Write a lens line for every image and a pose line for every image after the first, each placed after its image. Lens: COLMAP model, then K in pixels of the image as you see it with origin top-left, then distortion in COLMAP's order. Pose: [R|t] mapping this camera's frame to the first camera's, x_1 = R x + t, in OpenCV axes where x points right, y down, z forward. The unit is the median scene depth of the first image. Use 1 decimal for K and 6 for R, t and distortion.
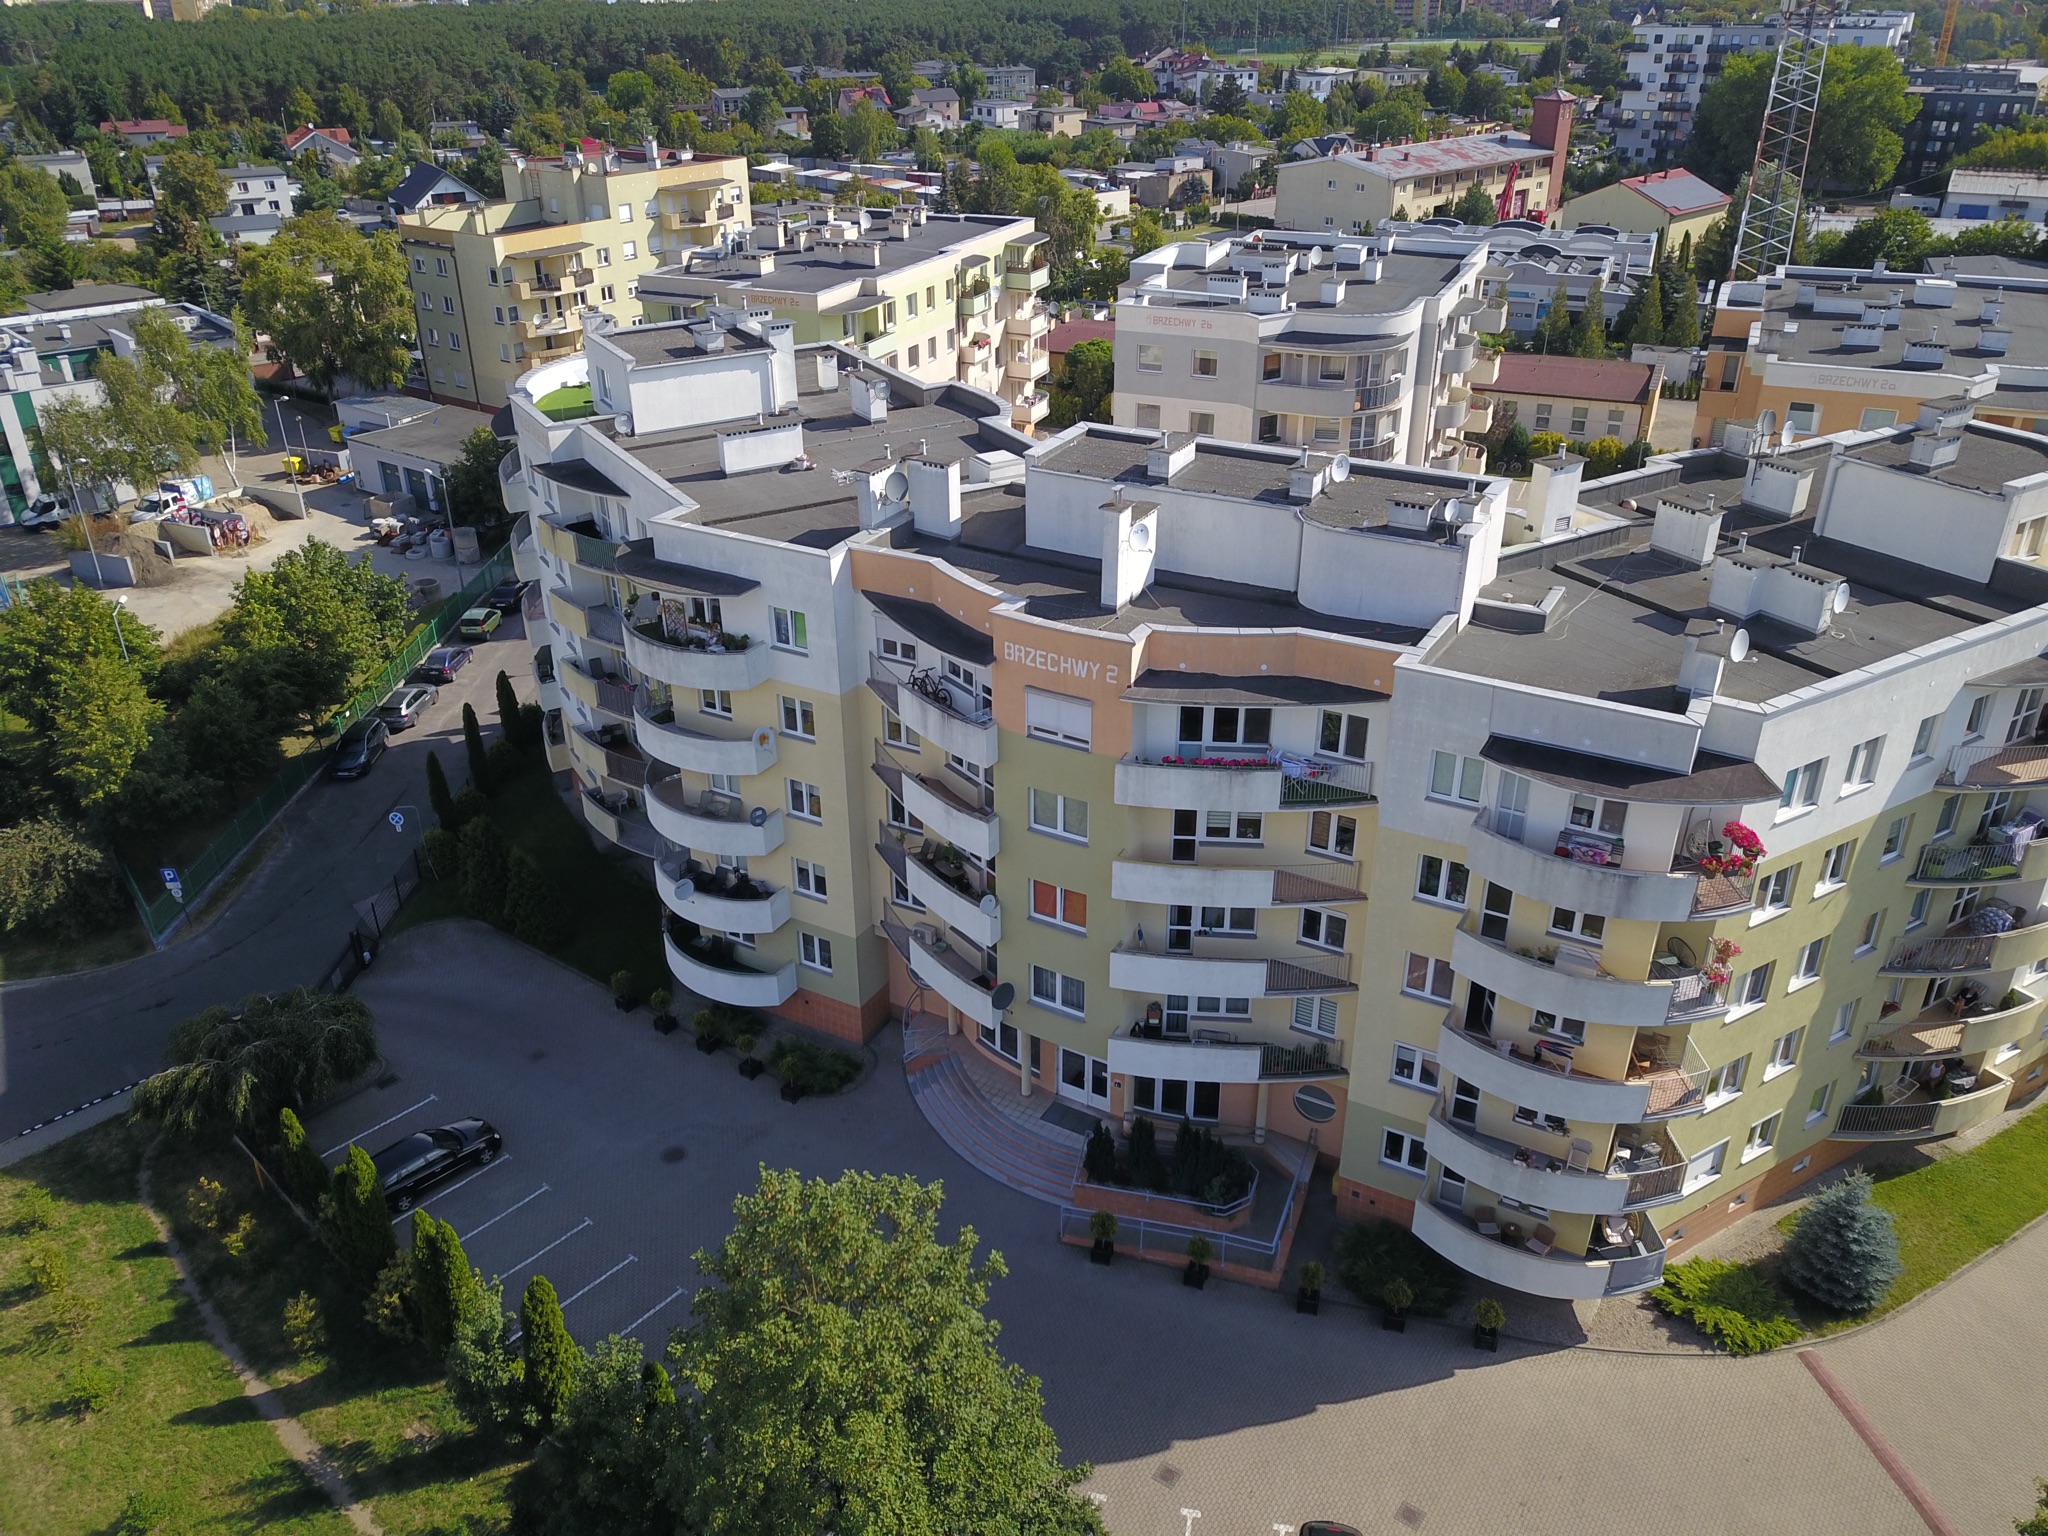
lens RADIAL K [[1524.4, 0, 1024.0], [0, 1524.4, 768.0], [0, 0, 1]] dist [0.009109, 0.004934]
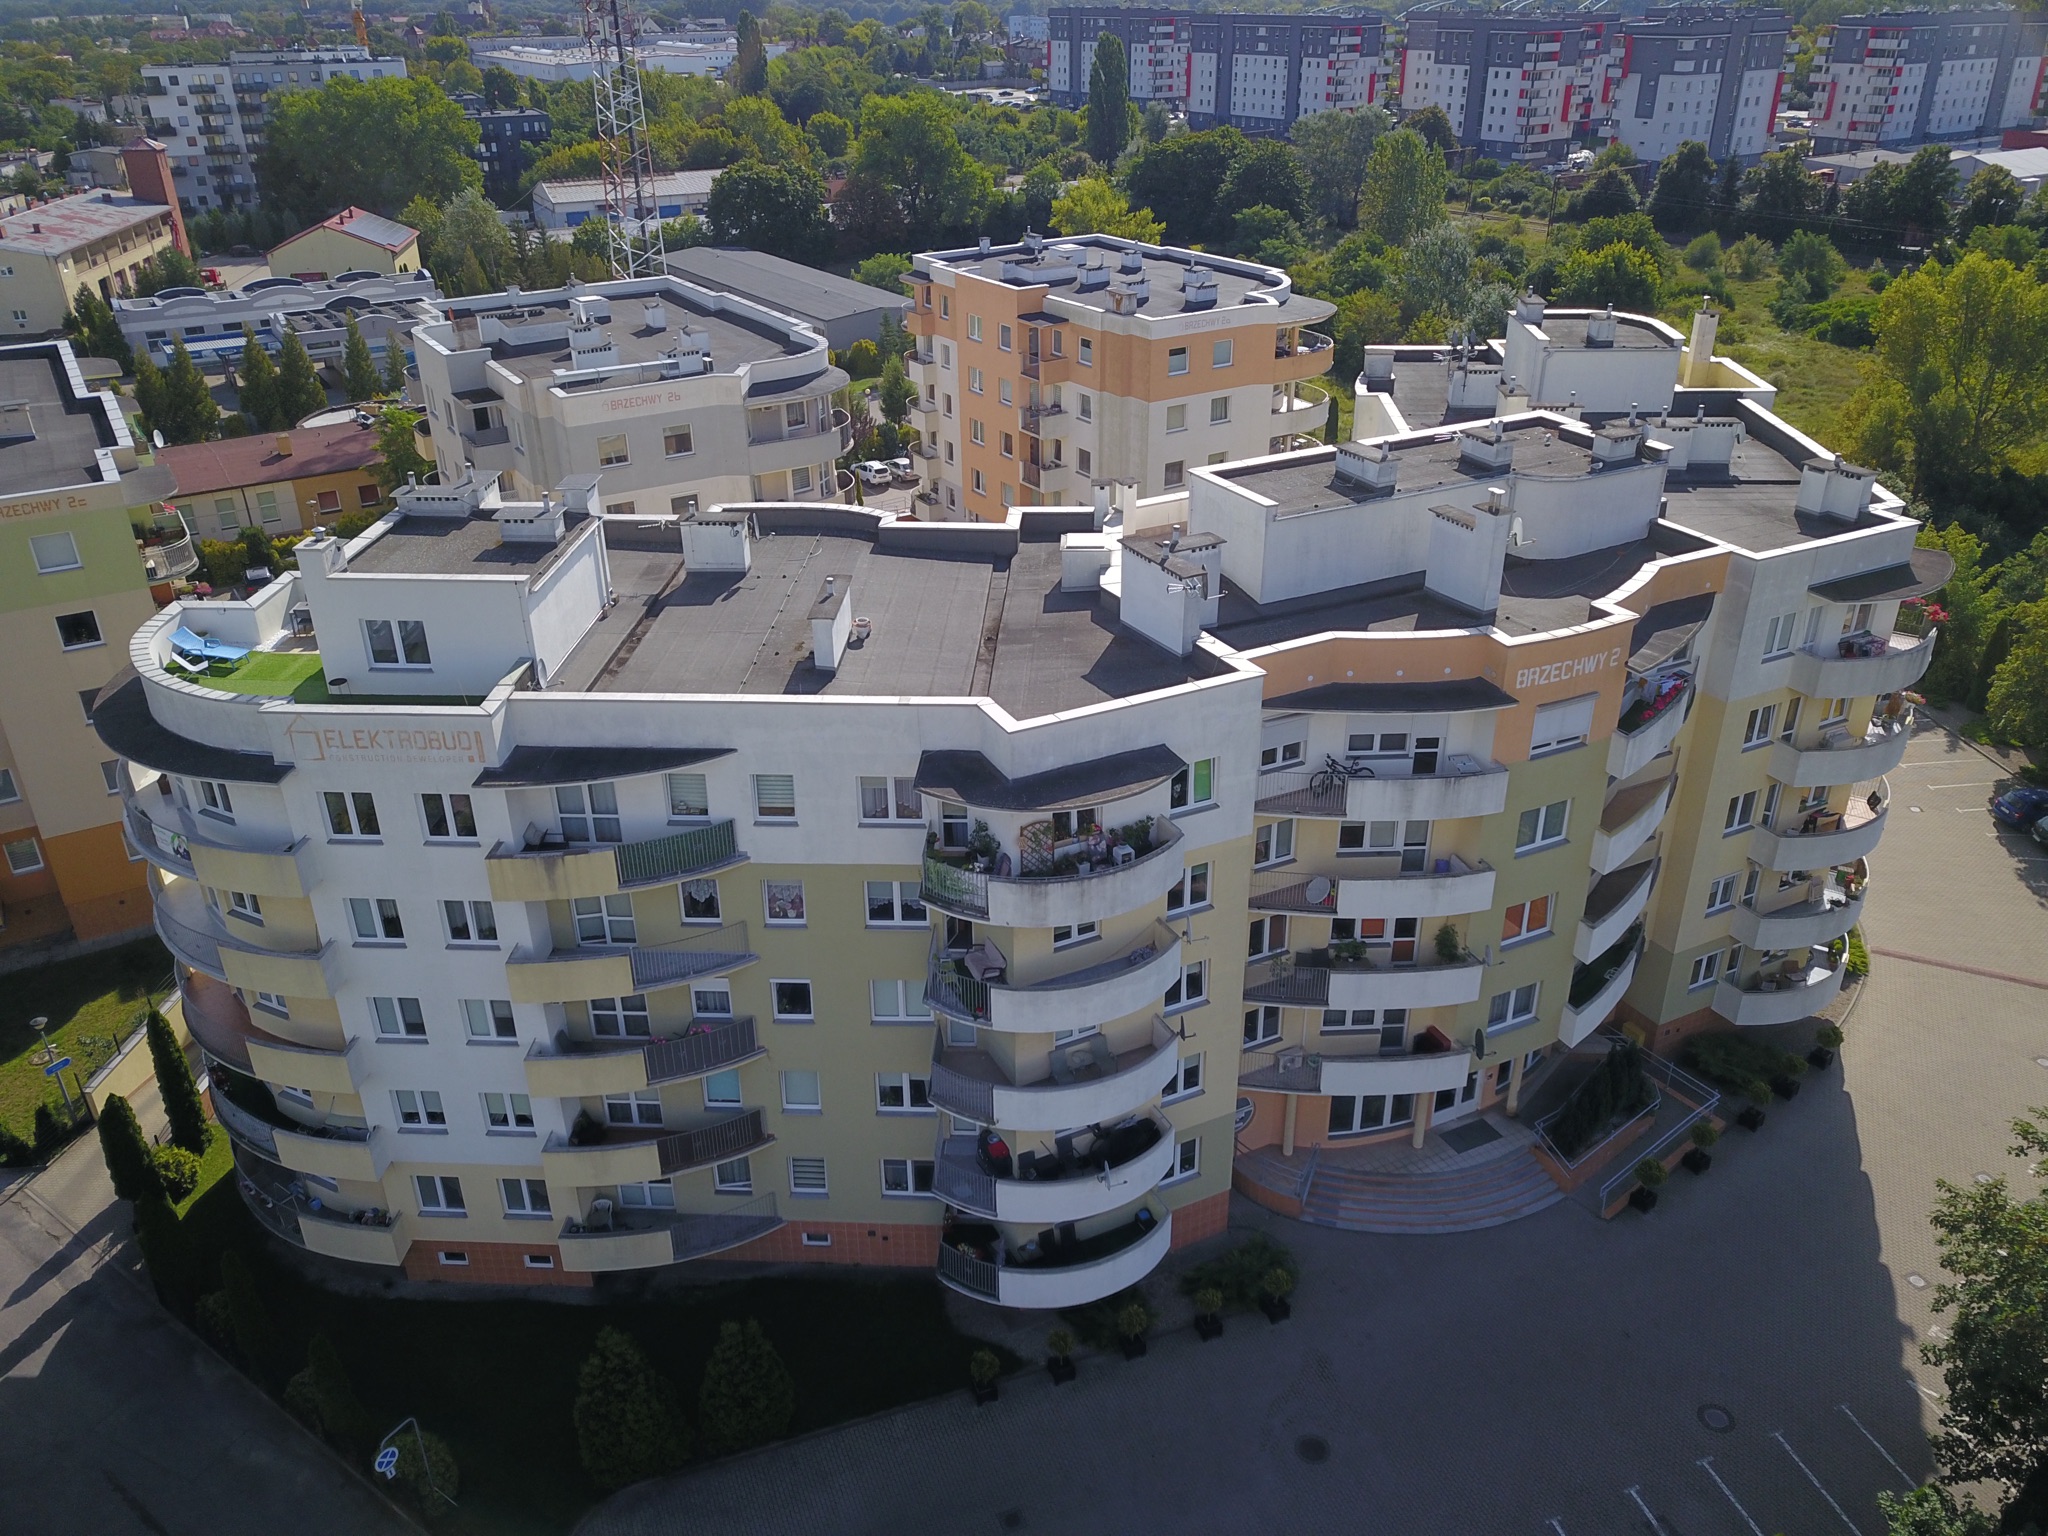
lens RADIAL K [[1524.4, 0, 1024.0], [0, 1524.4, 768.0], [0, 0, 1]] dist [0.009109, 0.004934]
pose [[0.575197, -0.379459, 0.724679, -0.164861], [0.394858, 0.904652, 0.160288, -0.055445], [-0.716405, 0.193948, 0.670185, 0.109820]]
